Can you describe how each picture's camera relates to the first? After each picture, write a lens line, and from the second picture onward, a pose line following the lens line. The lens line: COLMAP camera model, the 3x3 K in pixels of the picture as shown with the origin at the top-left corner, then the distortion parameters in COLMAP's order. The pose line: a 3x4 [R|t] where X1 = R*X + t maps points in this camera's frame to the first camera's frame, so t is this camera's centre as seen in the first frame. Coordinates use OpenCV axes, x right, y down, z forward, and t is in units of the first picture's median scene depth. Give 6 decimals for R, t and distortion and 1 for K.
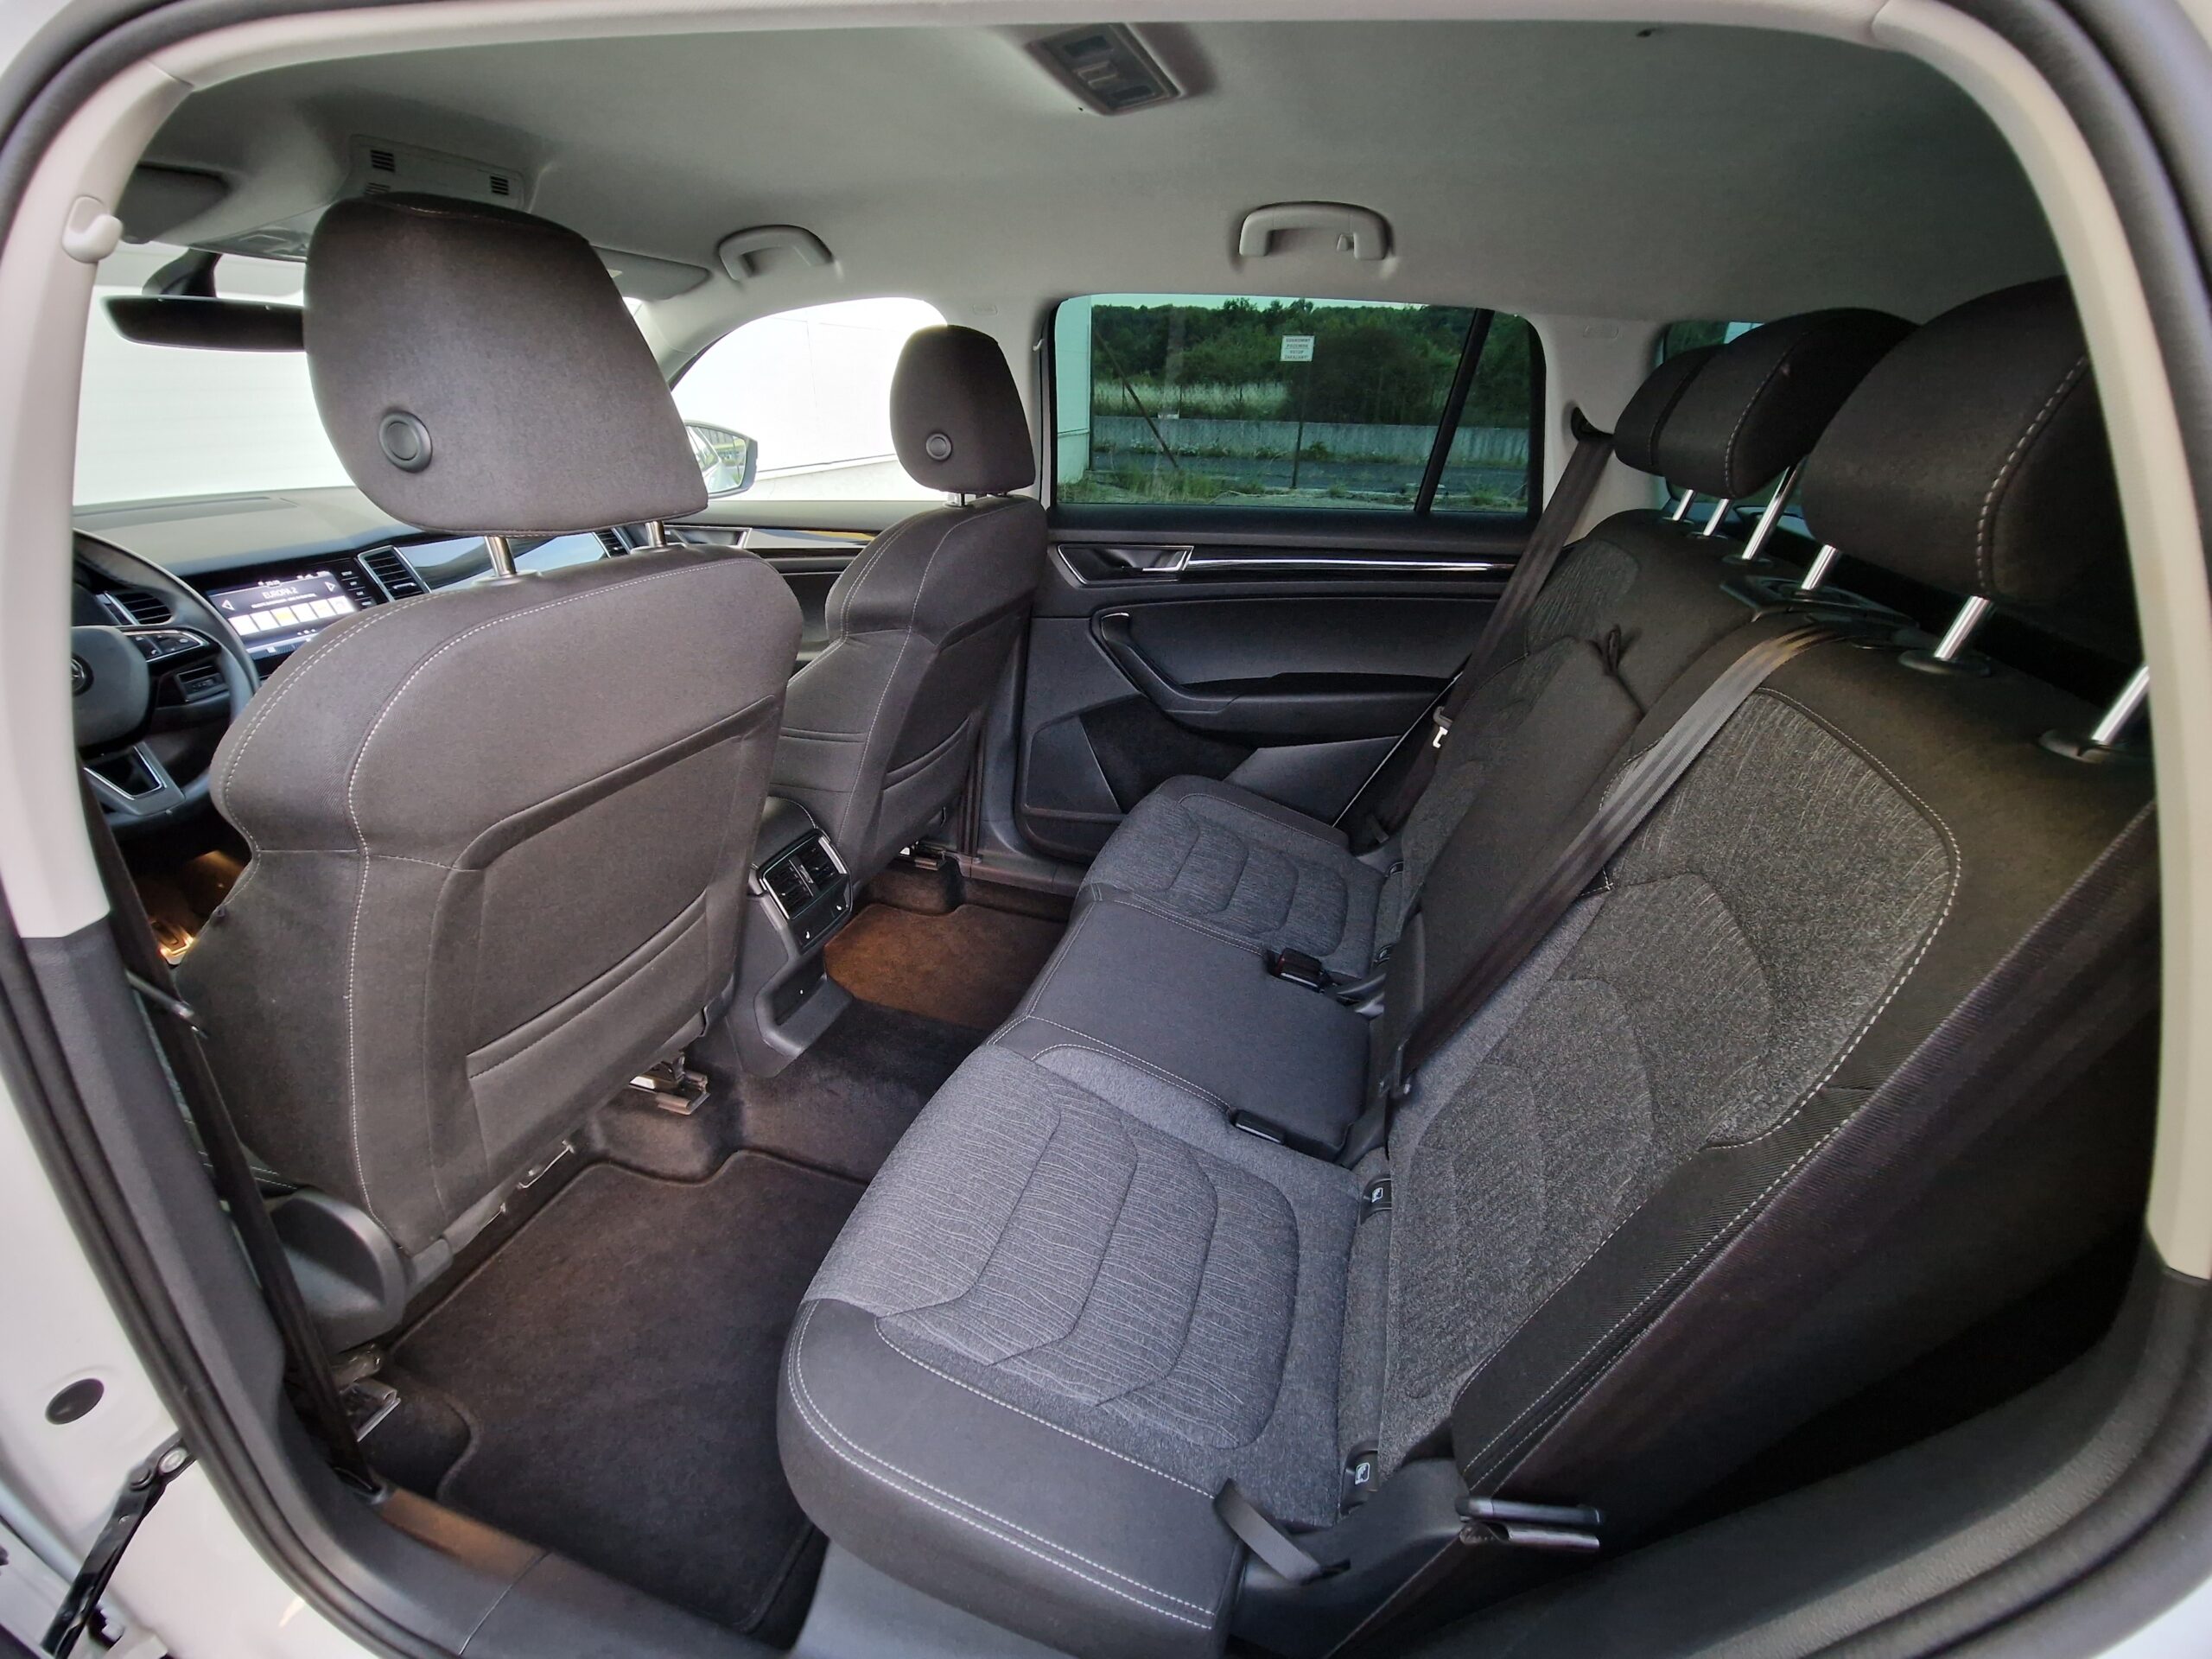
lens RADIAL K [[908.5, 0, 1093.9], [0, 908.5, 847.0], [0, 0, 1]] dist [0.005802, -0.005250]
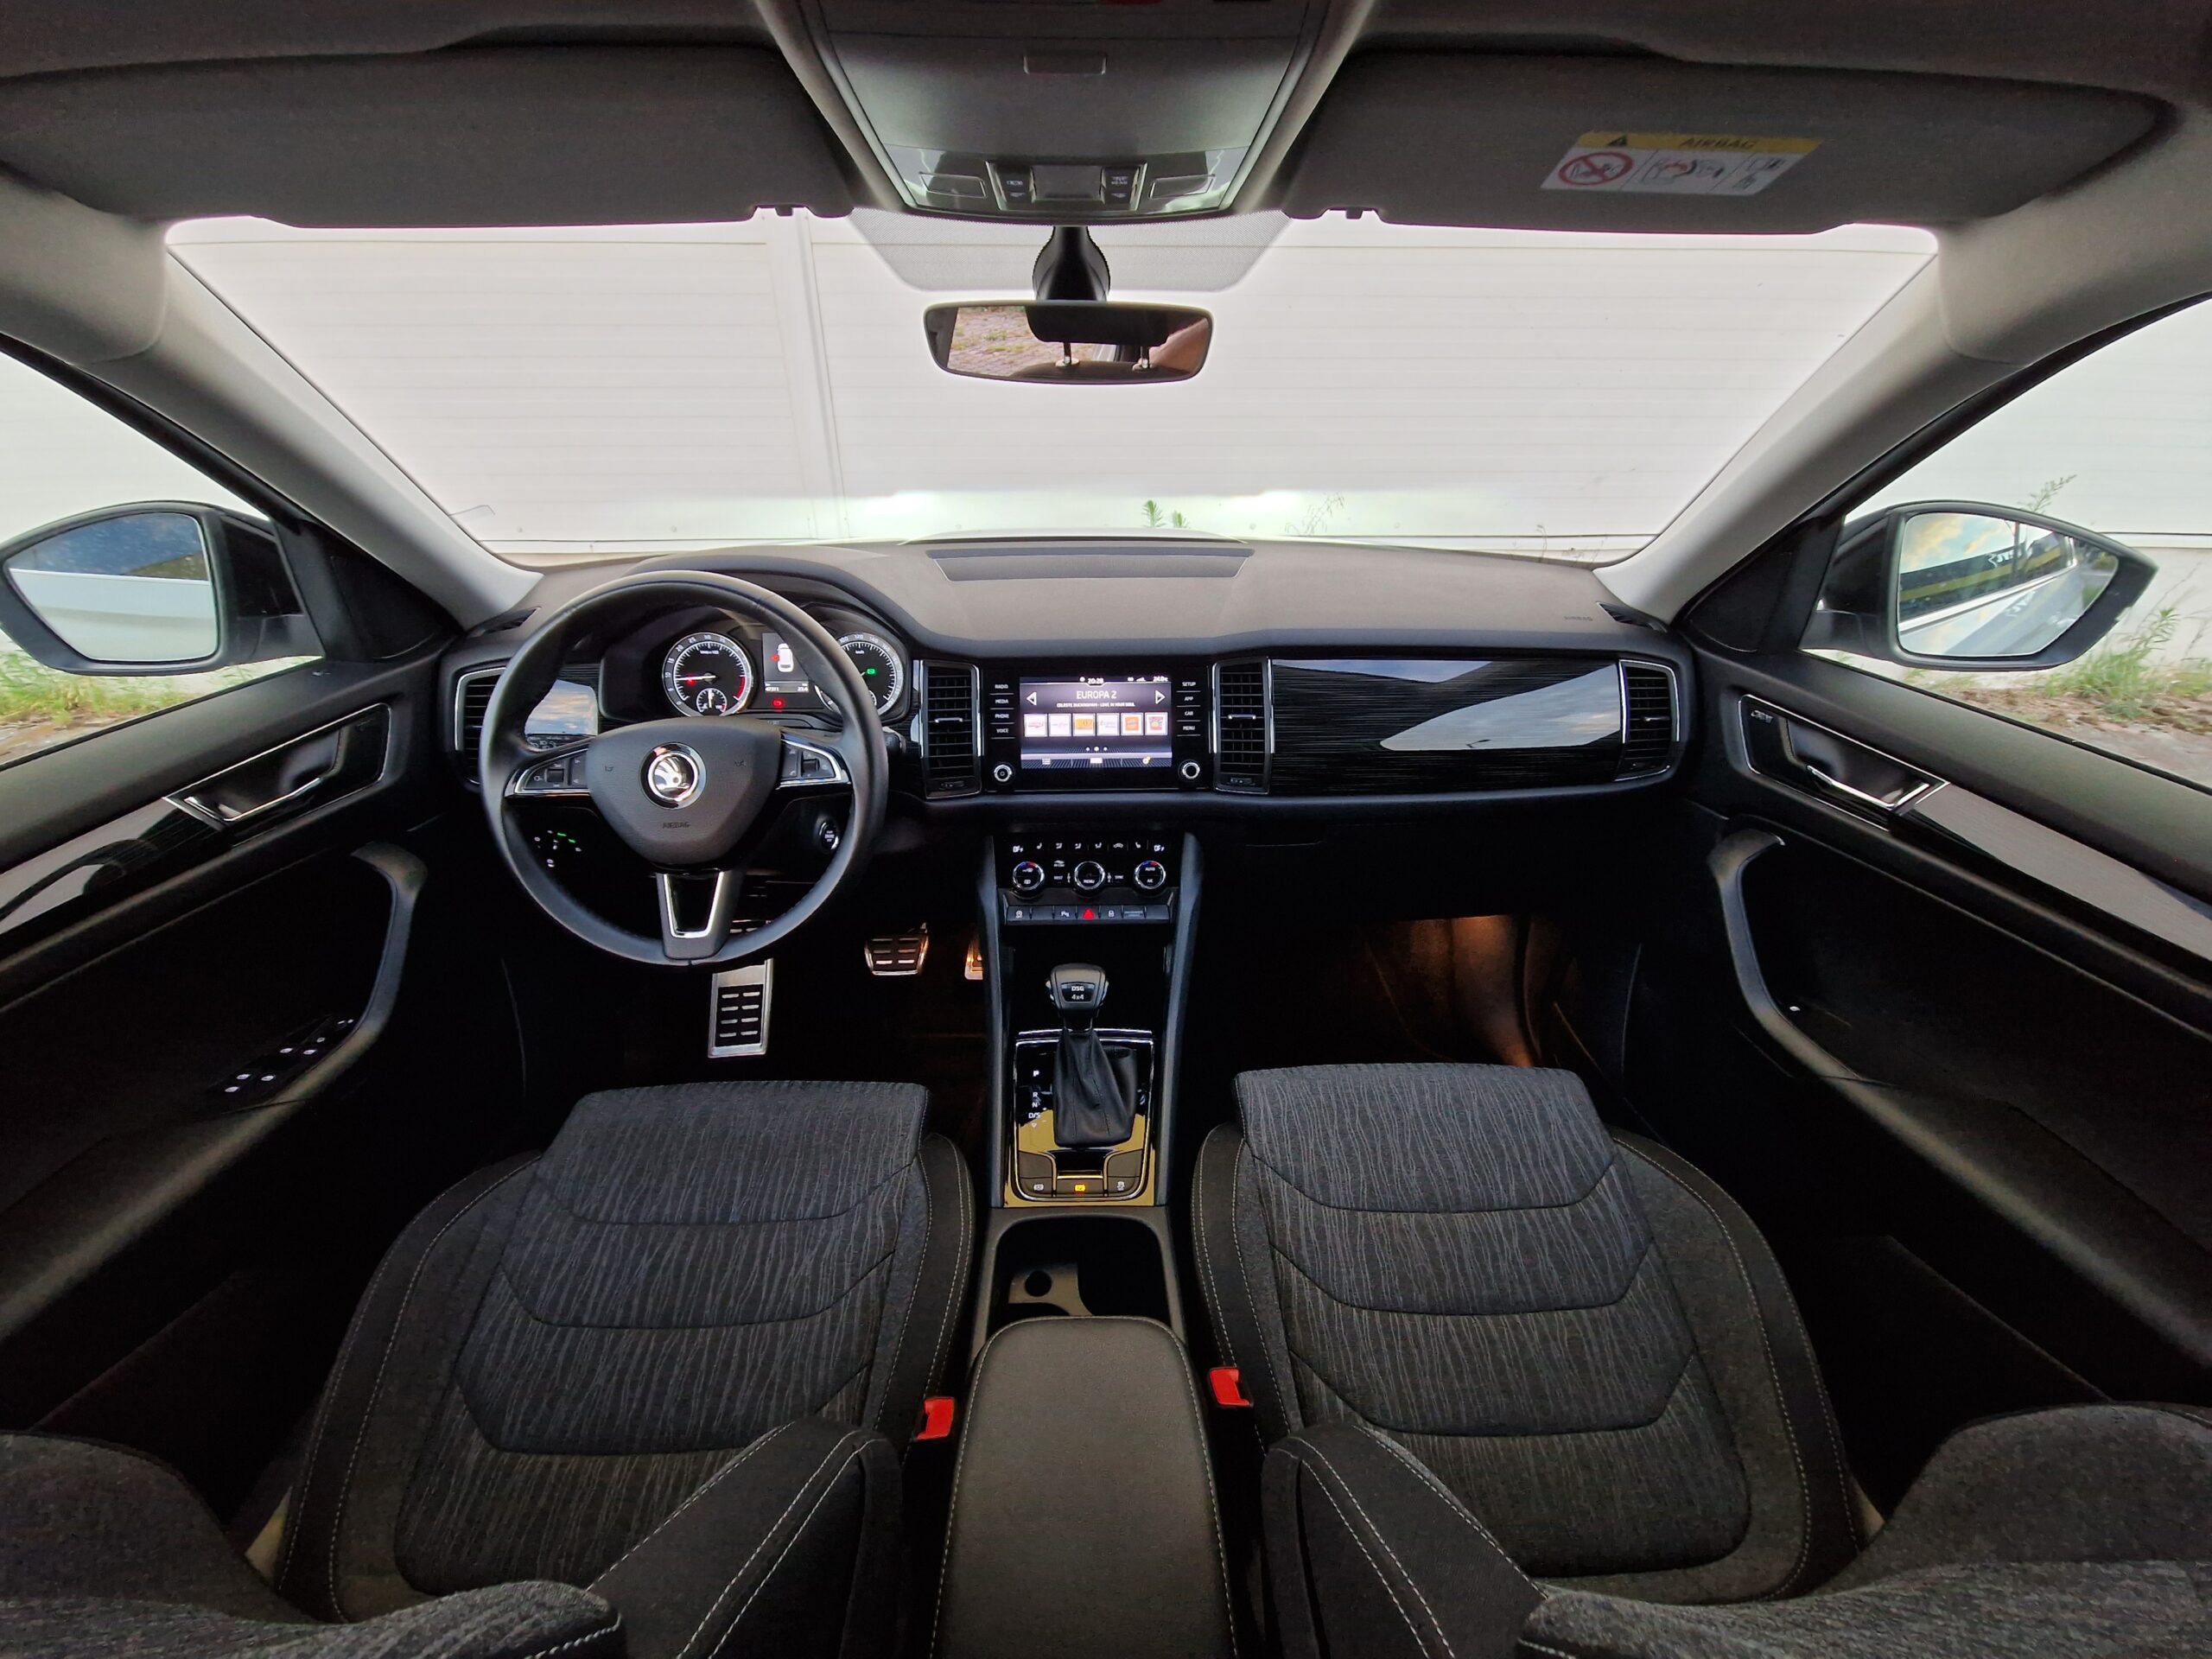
lens RADIAL K [[908.5, 0, 1103.0], [0, 908.5, 838.6], [0, 0, 1]] dist [0.005802, -0.005250]
pose [[0.326613, 0.431628, -0.840846, -0.174195], [-0.425235, 0.861616, 0.277114, -0.337845], [0.844096, 0.267048, 0.464959, 0.593375]]
